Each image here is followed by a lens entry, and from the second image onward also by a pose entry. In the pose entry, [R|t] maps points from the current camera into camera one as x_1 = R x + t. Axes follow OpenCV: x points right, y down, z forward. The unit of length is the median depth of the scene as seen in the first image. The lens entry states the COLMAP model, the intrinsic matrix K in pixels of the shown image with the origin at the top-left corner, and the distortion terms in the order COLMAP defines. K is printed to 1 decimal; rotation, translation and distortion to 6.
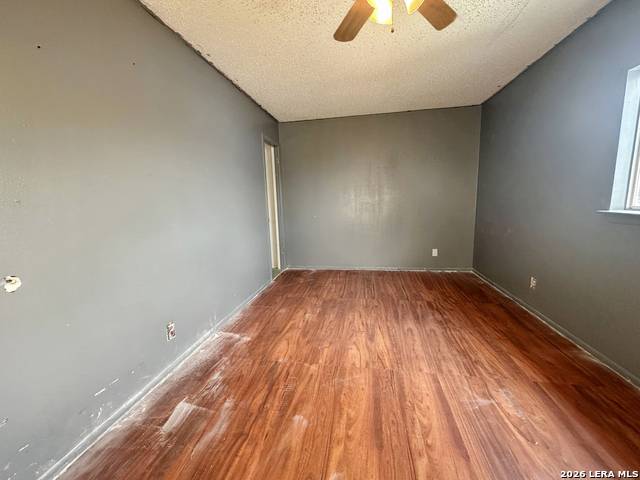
lens RADIAL K [[256.6, 0, 320.1], [0, 256.6, 239.1], [0, 0, 1]] dist [-0.001446, 0.000536]
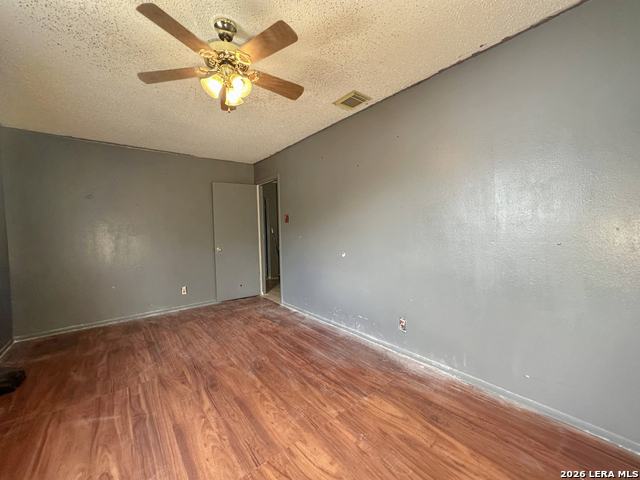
lens RADIAL K [[256.6, 0, 319.6], [0, 256.6, 239.8], [0, 0, 1]] dist [-0.001446, 0.000536]
pose [[-0.653876, 0.076586, -0.752716, 0.671274], [-0.075817, 0.983224, 0.165901, -0.259869], [0.752793, 0.165547, -0.637100, 1.501595]]
